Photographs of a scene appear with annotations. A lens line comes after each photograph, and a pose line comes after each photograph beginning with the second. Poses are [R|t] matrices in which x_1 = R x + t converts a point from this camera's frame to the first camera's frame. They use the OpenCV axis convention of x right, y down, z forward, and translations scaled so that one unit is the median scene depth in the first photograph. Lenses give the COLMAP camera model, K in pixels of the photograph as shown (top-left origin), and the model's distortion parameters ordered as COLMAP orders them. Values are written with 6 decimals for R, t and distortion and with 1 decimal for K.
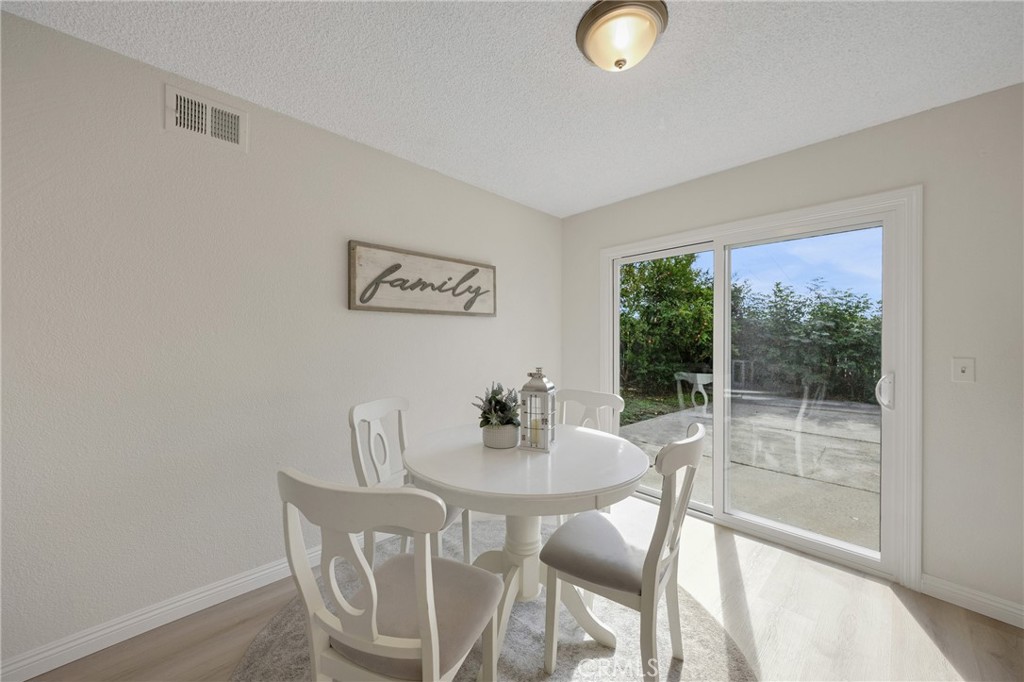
lens RADIAL K [[364.0, 0, 511.5], [0, 364.0, 341.6], [0, 0, 1]] dist [0.002620, 0.000125]
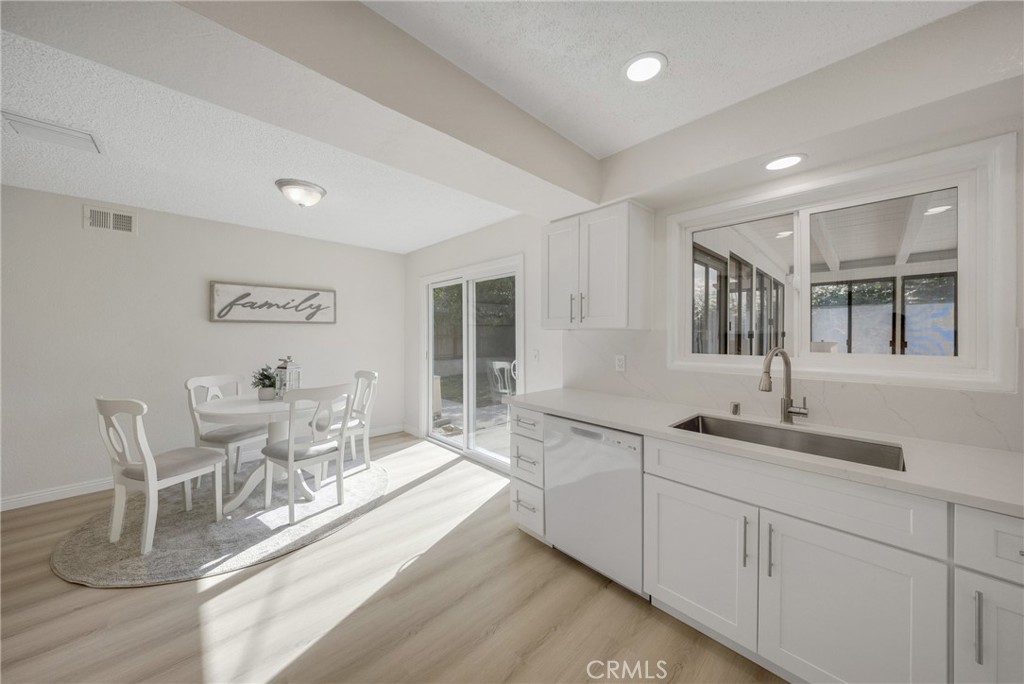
lens RADIAL K [[341.1, 0, 512.7], [0, 341.1, 337.3], [0, 0, 1]] dist [-0.001462, -0.000093]
pose [[0.999996, 0.000870, -0.002856, 0.840034], [-0.000866, 0.999999, 0.001463, -0.018855], [0.002857, -0.001460, 0.999995, -0.494440]]
